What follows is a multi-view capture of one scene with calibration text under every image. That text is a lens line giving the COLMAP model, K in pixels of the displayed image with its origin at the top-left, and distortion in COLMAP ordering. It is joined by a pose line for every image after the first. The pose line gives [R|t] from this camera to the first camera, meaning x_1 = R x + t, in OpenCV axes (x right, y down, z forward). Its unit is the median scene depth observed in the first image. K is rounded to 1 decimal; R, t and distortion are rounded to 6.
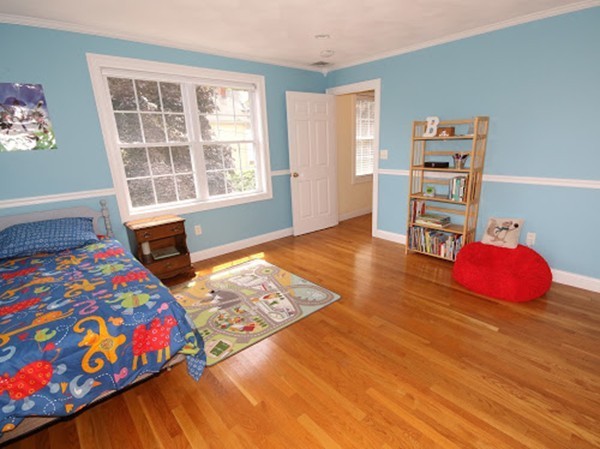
lens RADIAL K [[308.9, 0, 302.3], [0, 308.9, 226.9], [0, 0, 1]] dist [0.008345, 0.000998]
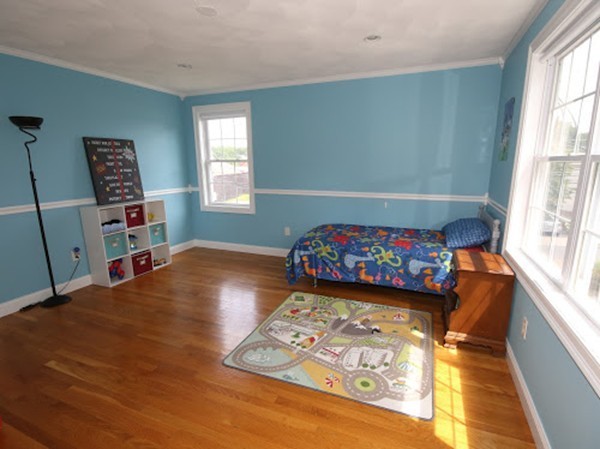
lens RADIAL K [[308.9, 0, 302.3], [0, 308.9, 224.4], [0, 0, 1]] dist [0.008345, 0.000998]
pose [[-0.889440, 0.139947, -0.435100, 0.235231], [-0.078552, 0.890997, 0.447163, -0.436910], [0.450252, 0.431902, -0.781495, 1.517750]]
